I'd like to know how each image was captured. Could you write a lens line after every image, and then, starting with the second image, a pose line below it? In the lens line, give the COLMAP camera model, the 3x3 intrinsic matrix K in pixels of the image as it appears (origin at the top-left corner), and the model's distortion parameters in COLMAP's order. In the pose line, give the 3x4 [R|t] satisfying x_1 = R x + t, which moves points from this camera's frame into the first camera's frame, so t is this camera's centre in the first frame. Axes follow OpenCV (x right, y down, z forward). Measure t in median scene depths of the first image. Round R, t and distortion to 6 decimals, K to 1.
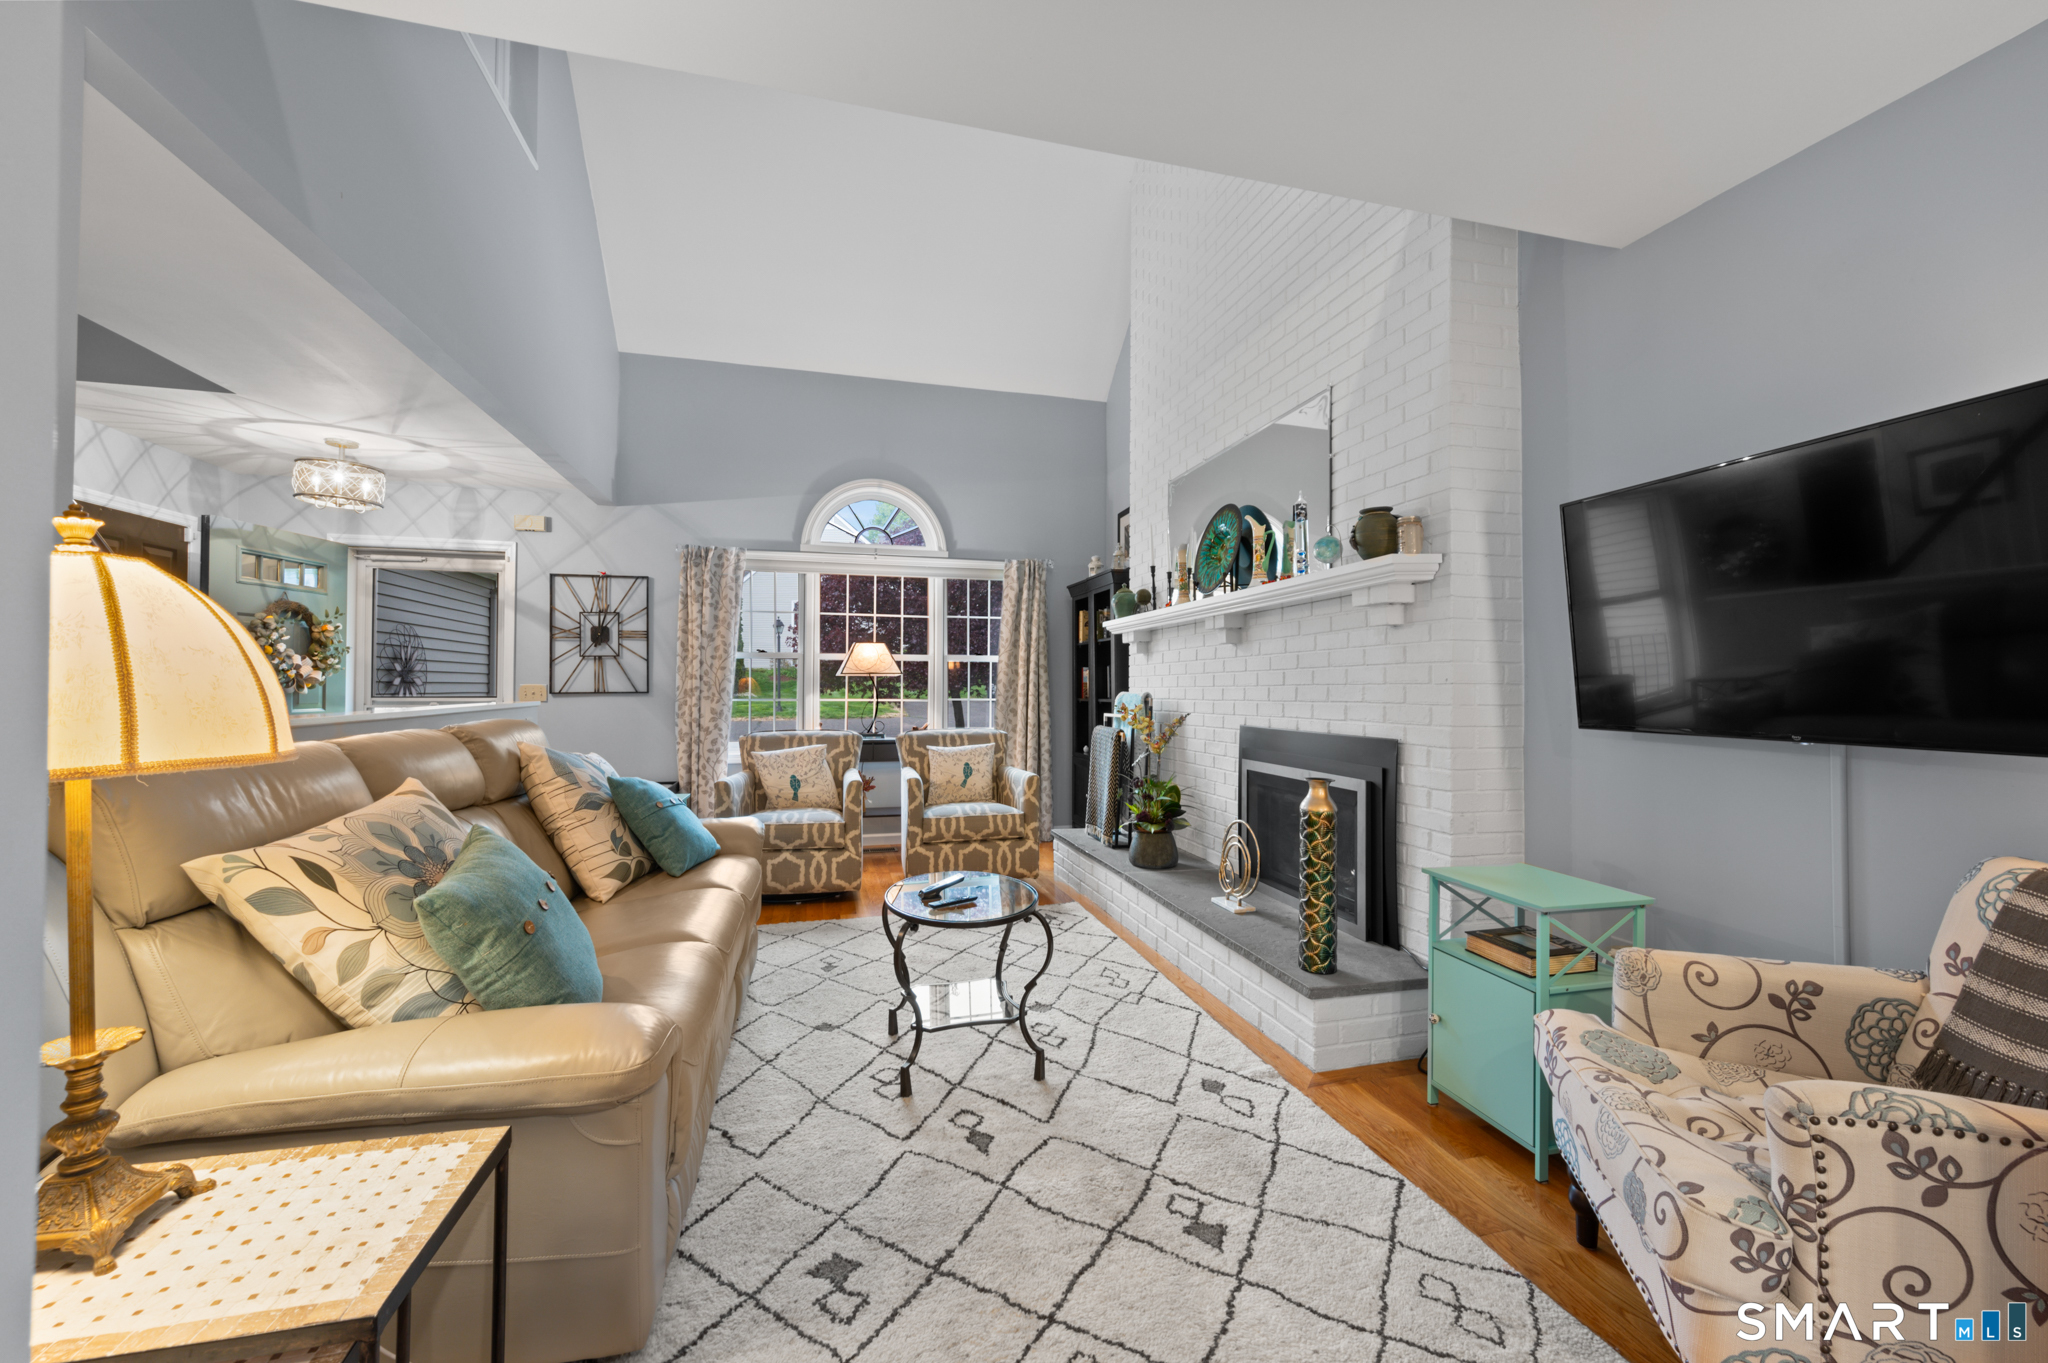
lens RADIAL K [[808.7, 0, 1030.7], [0, 808.7, 675.9], [0, 0, 1]] dist [-0.000416, -0.000128]
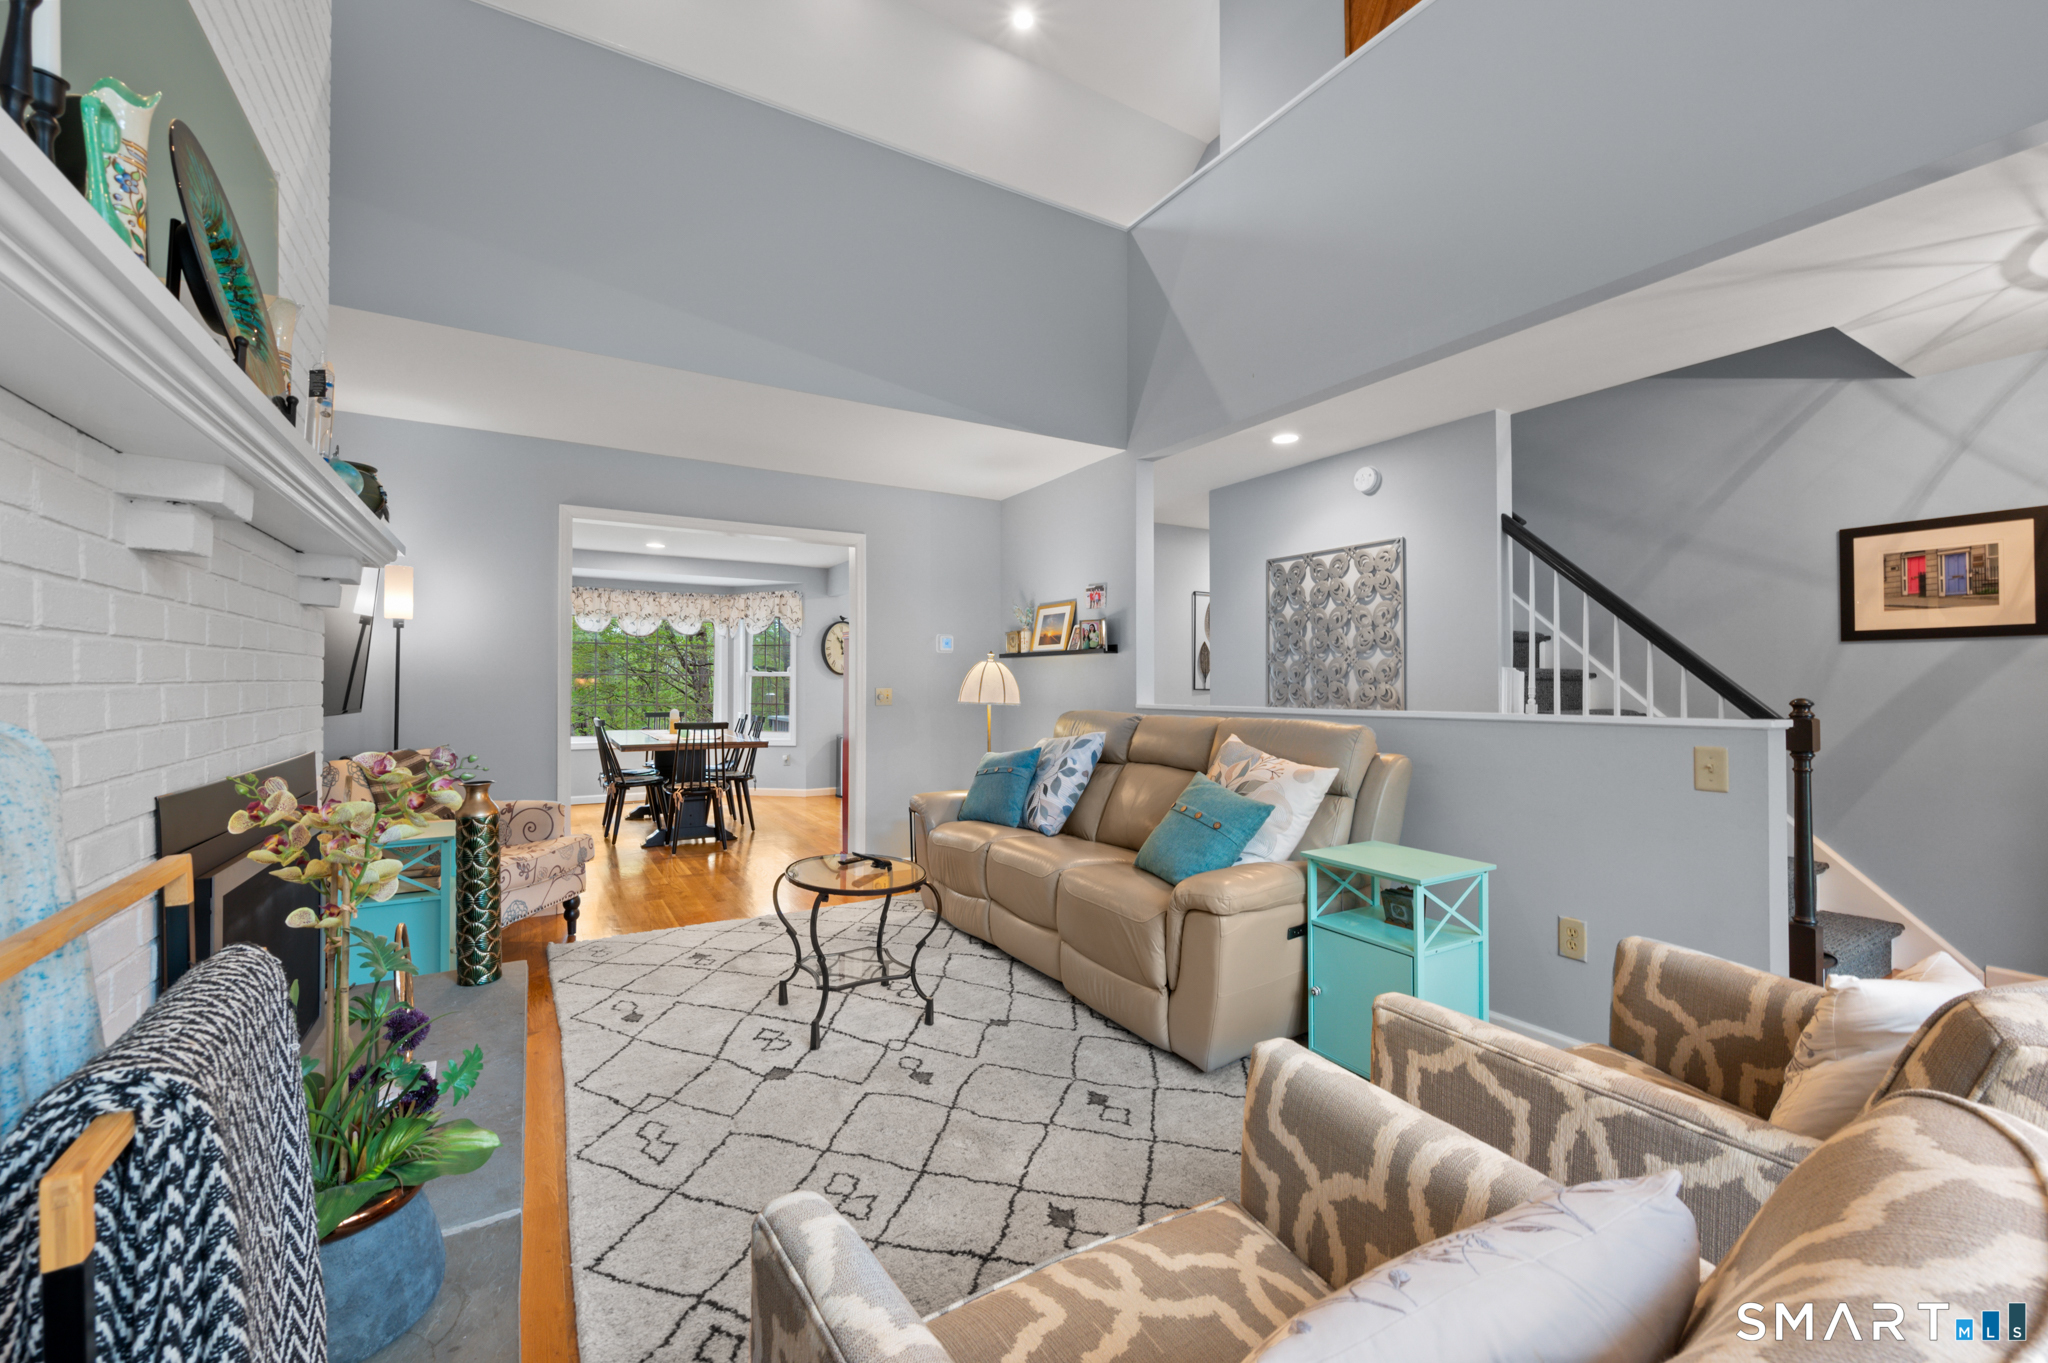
lens RADIAL K [[830.3, 0, 1030.4], [0, 830.3, 674.1], [0, 0, 1]] dist [-0.001503, -0.000380]
pose [[-0.959880, -0.009212, -0.280258, 0.004946], [-0.001874, 0.999649, -0.026439, 0.016685], [0.280404, -0.024853, -0.959560, 1.443667]]
